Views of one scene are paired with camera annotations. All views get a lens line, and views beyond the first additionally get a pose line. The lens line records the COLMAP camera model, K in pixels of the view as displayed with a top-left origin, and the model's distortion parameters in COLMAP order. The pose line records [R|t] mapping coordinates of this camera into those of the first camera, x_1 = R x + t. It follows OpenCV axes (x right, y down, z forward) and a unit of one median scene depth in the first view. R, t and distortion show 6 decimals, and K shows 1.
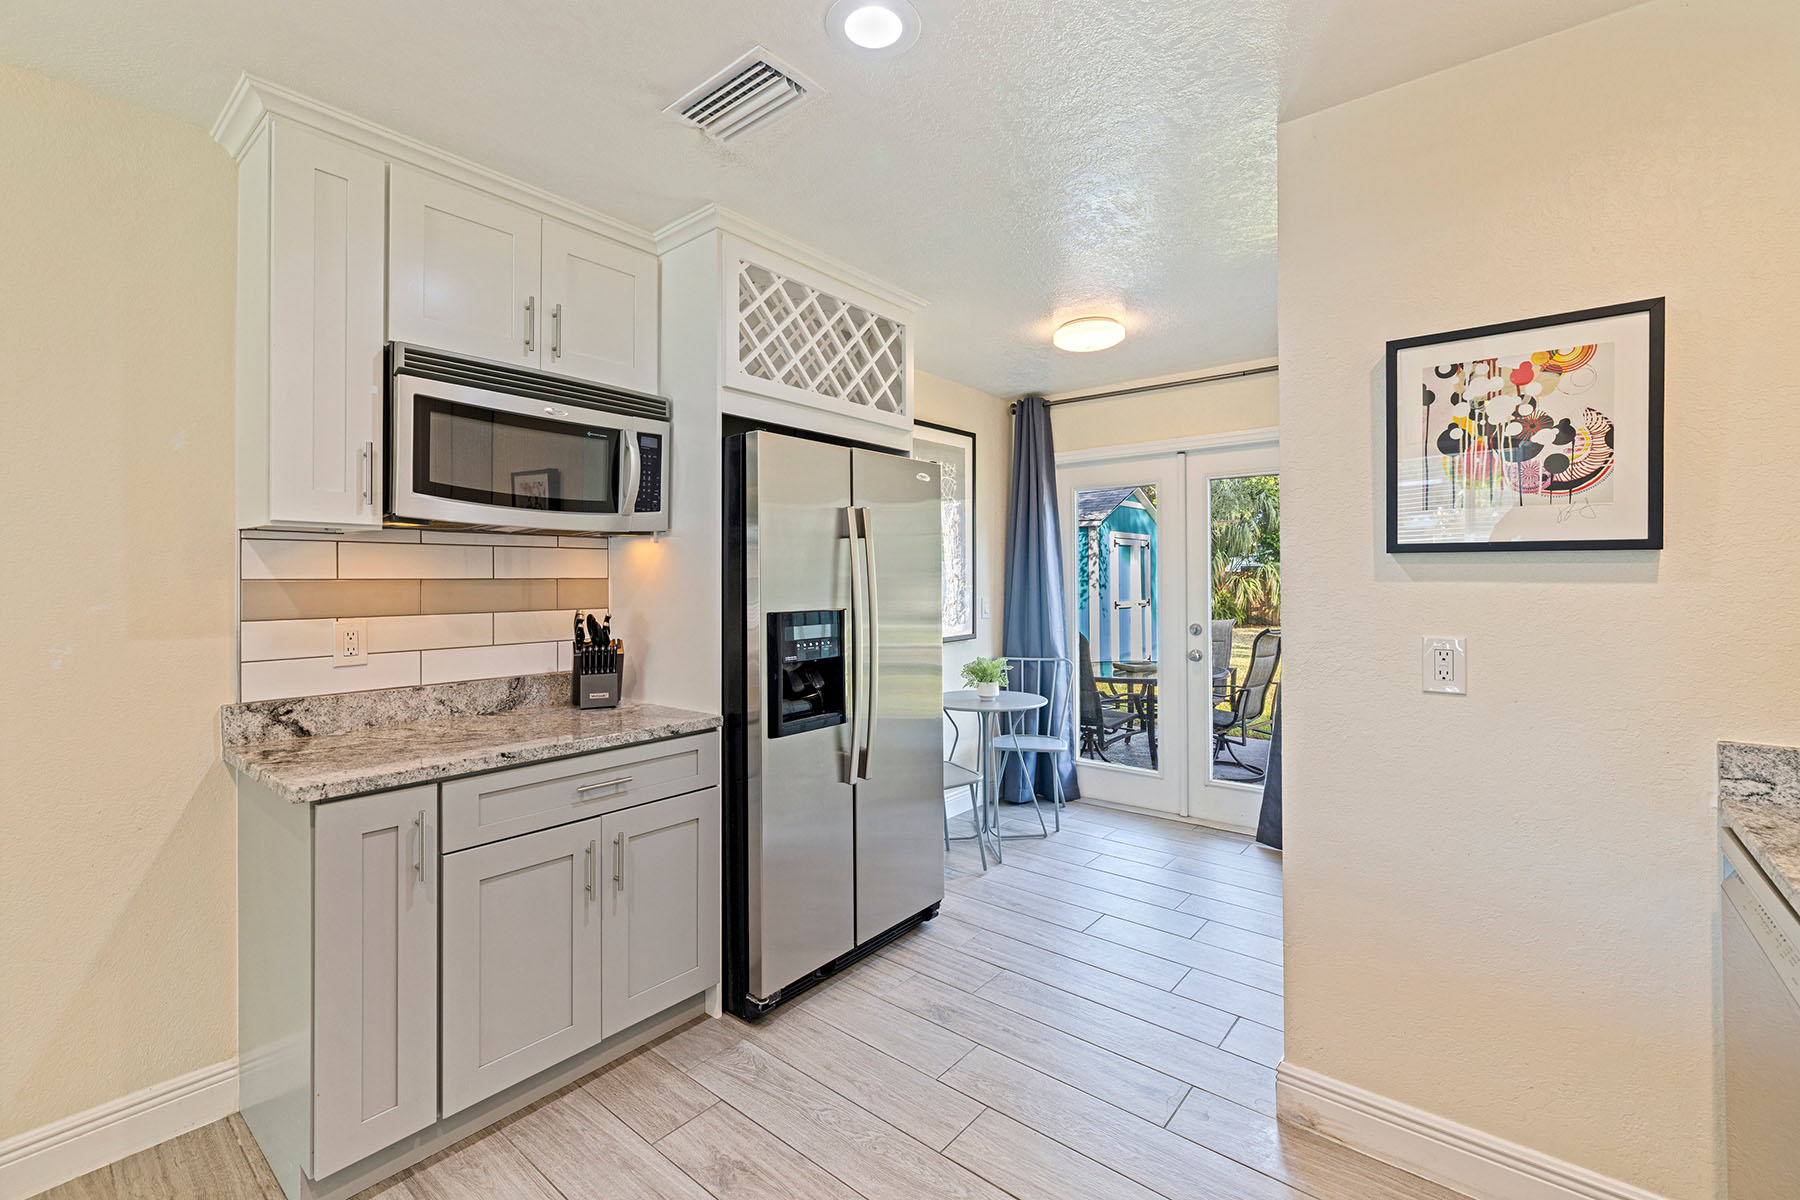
lens RADIAL K [[772.9, 0, 906.7], [0, 772.9, 579.3], [0, 0, 1]] dist [-0.000039, 0.000288]
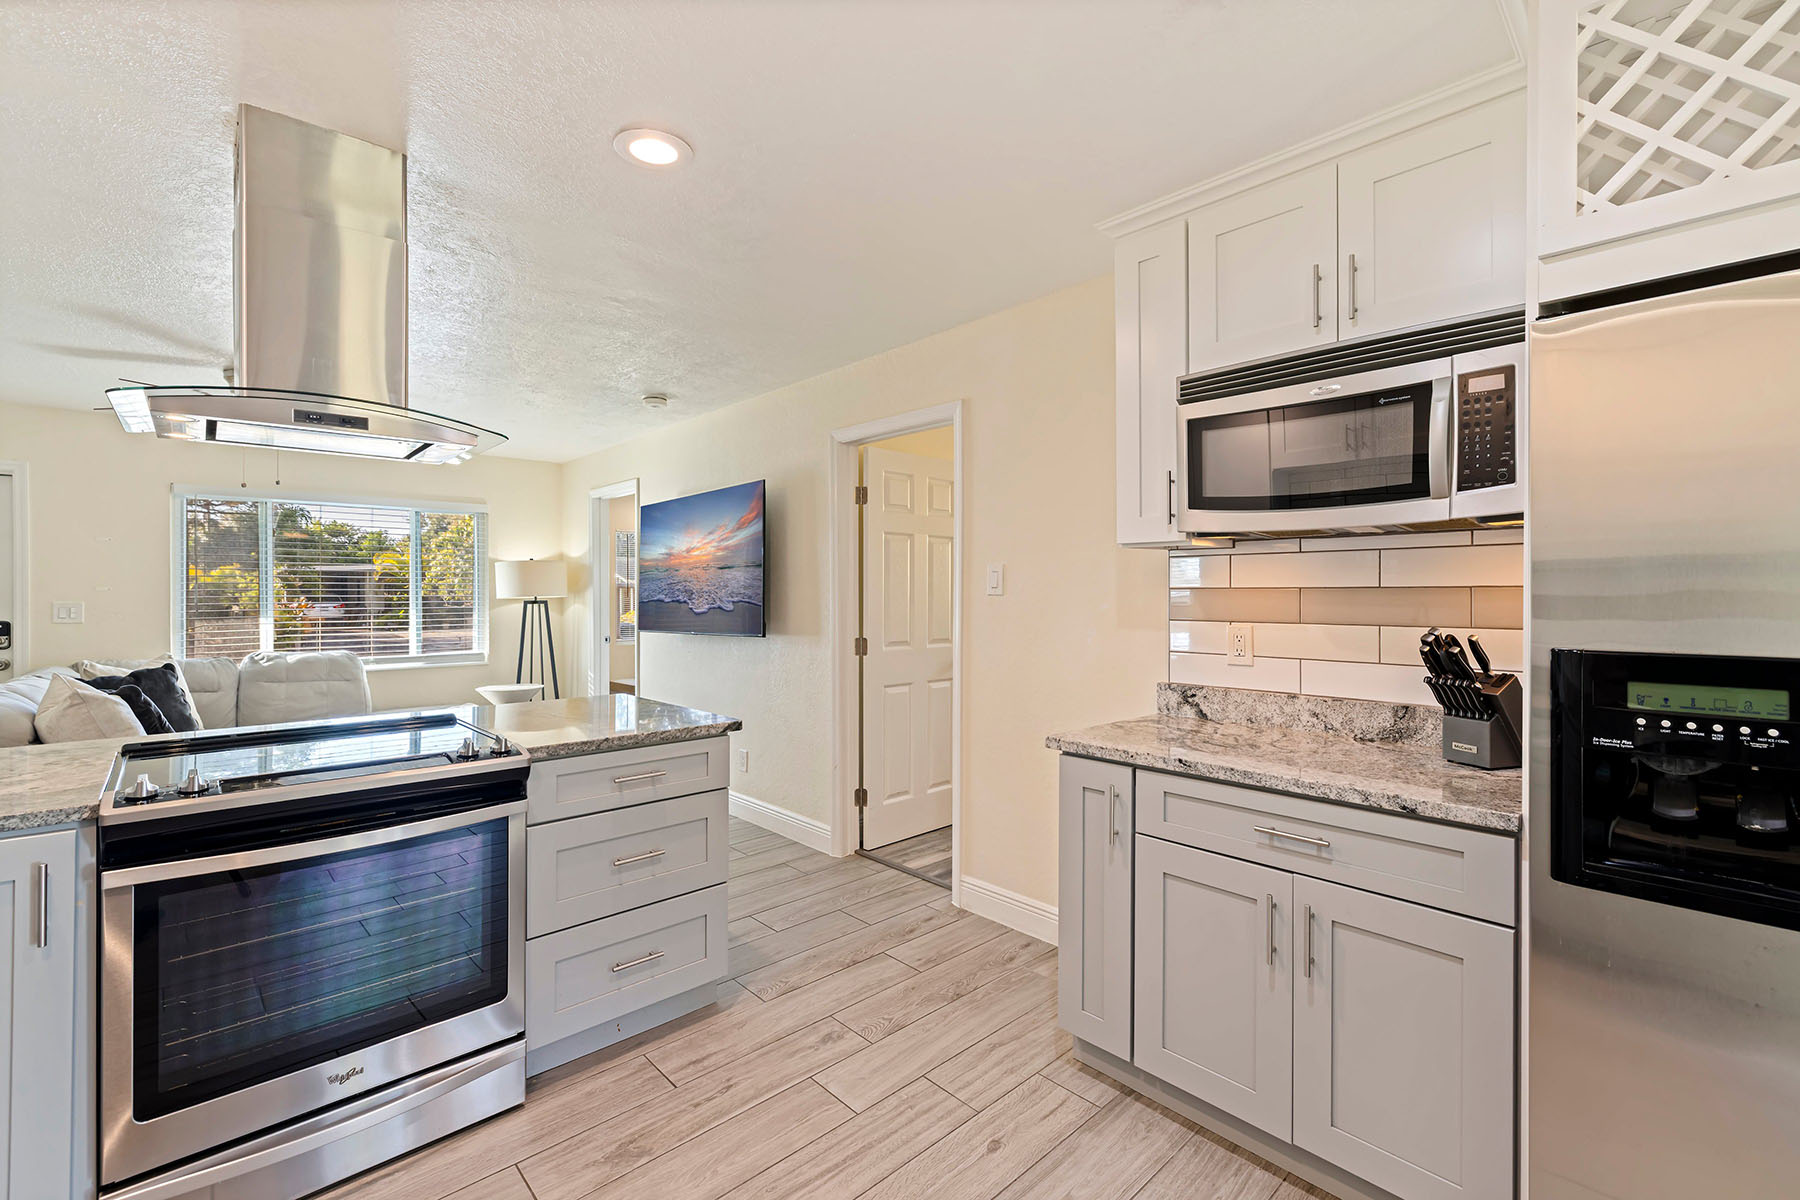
lens RADIAL K [[768.6, 0, 886.9], [0, 768.6, 595.0], [0, 0, 1]] dist [0.023005, -0.015231]
pose [[-0.143736, 0.009130, -0.989574, 0.425608], [0.004309, 0.999954, 0.008600, -0.001627], [0.989607, -0.003028, -0.143769, 0.602632]]
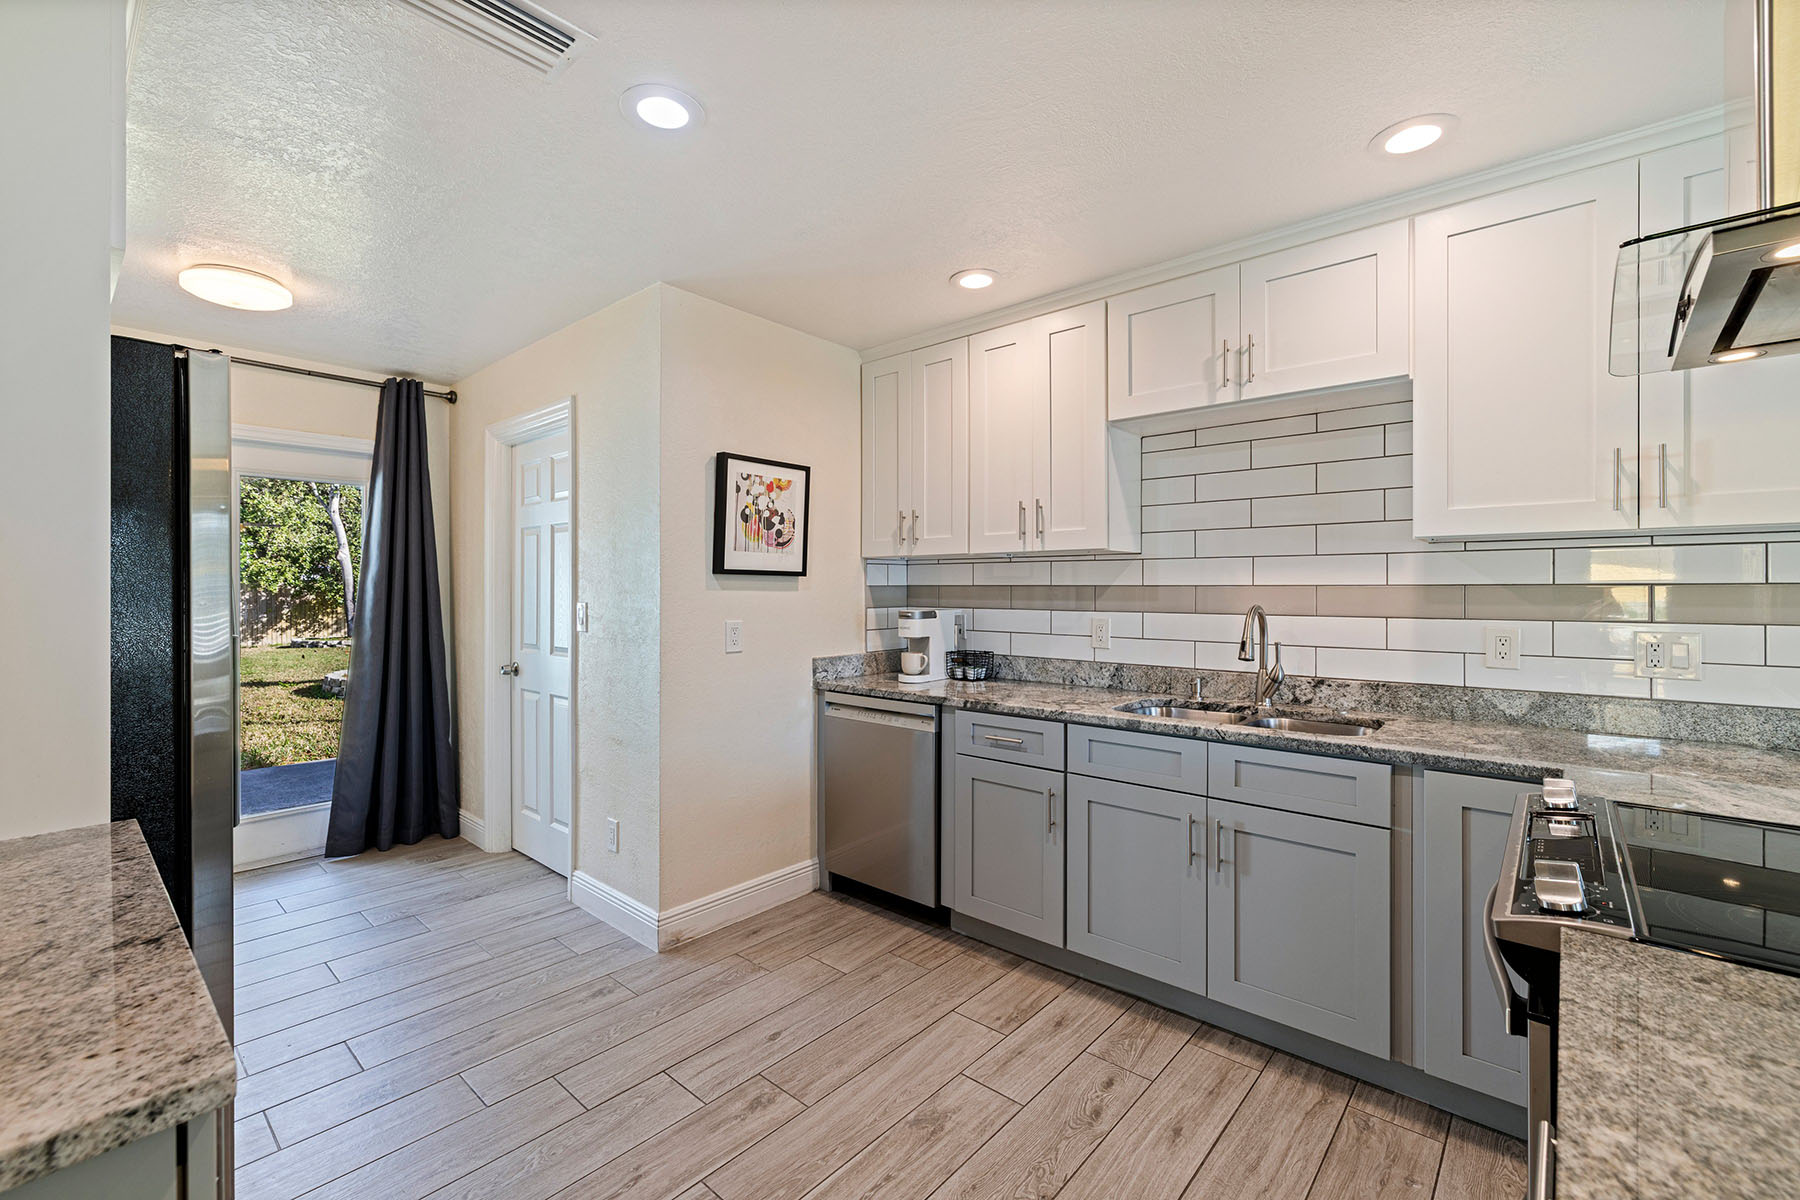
lens RADIAL K [[760.4, 0, 893.6], [0, 760.4, 587.0], [0, 0, 1]] dist [0.000011, 0.000146]
pose [[0.038092, 0.008126, 0.999241, -0.792991], [-0.003573, 0.999962, -0.007996, 0.005860], [-0.999268, -0.003266, 0.038120, 0.411632]]
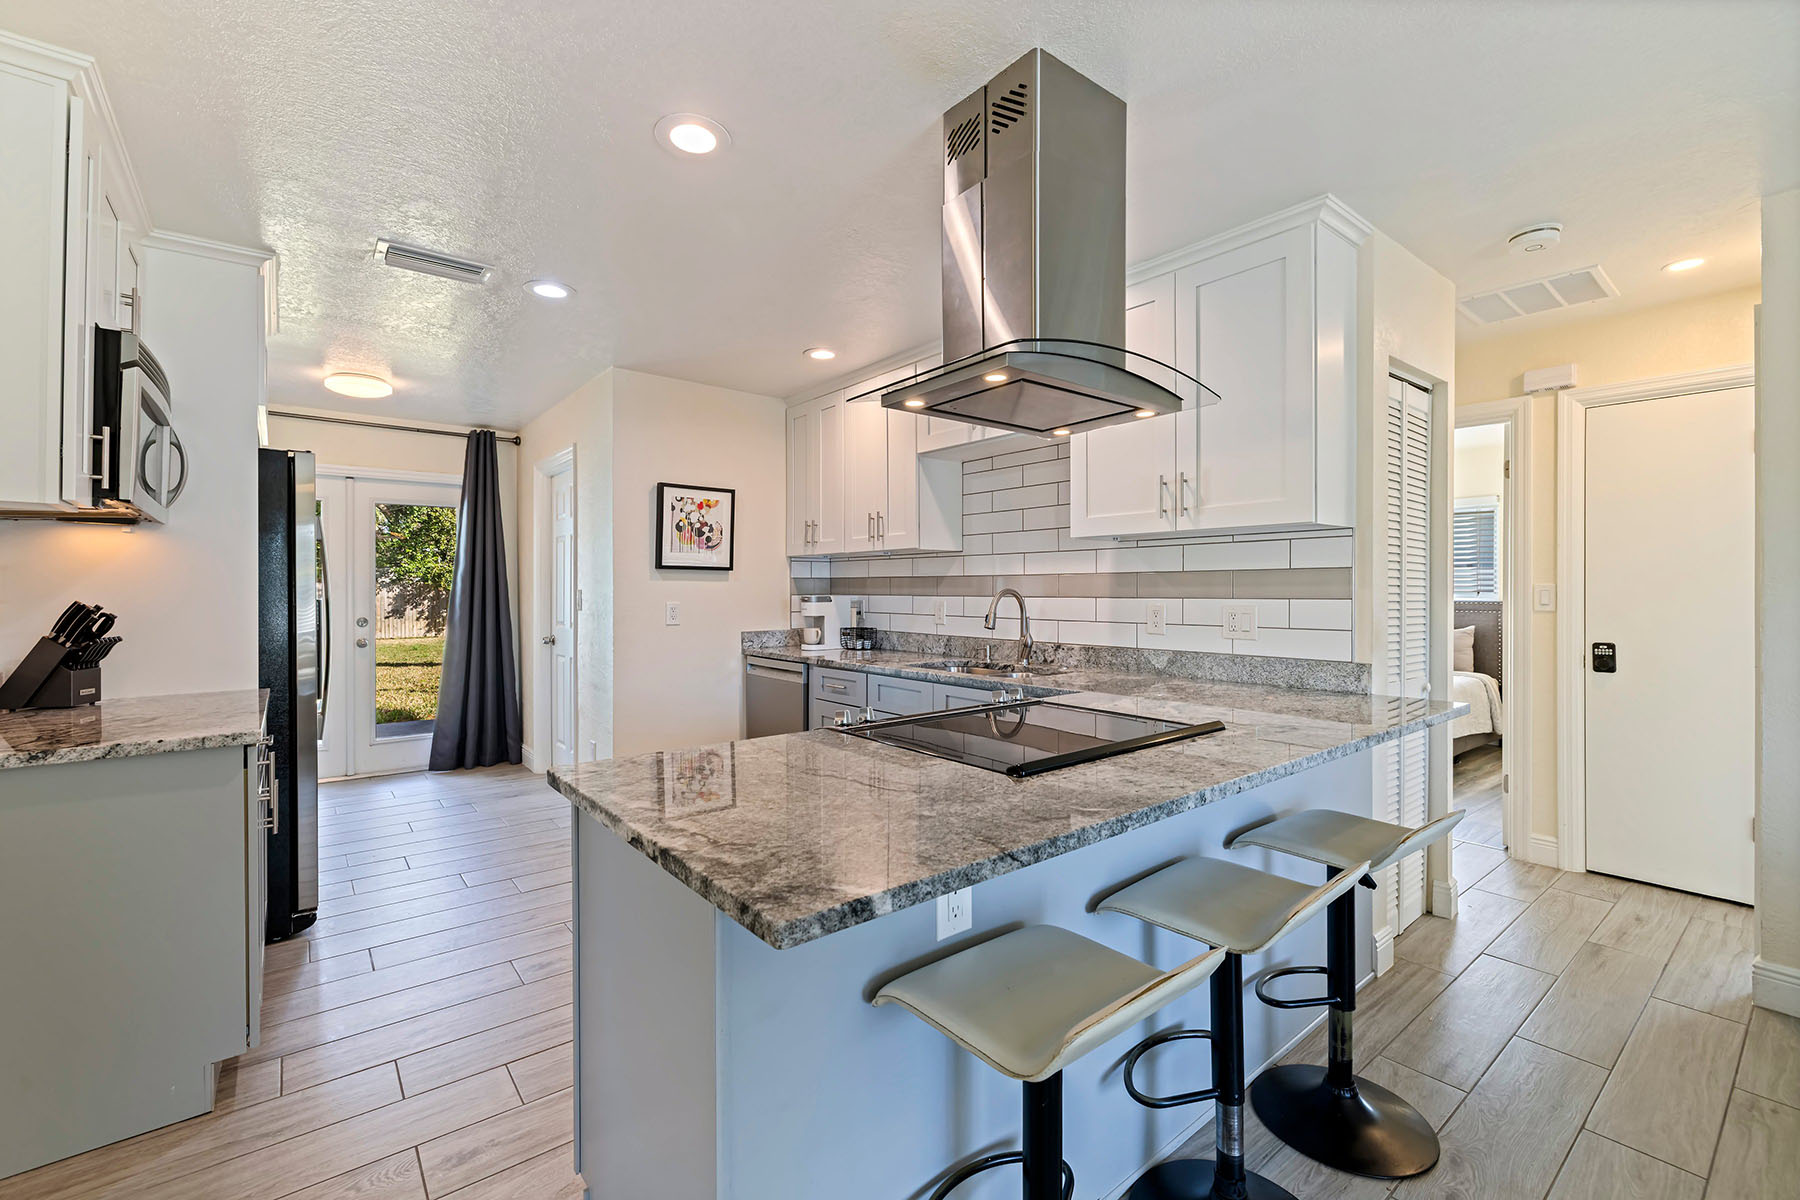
lens RADIAL K [[765.3, 0, 895.5], [0, 765.3, 587.5], [0, 0, 1]] dist [-0.000858, -0.000073]
pose [[0.209488, 0.007964, 0.977779, -1.183081], [-0.003357, 0.999967, -0.007425, 0.030860], [-0.977805, -0.001727, 0.209508, -0.175803]]
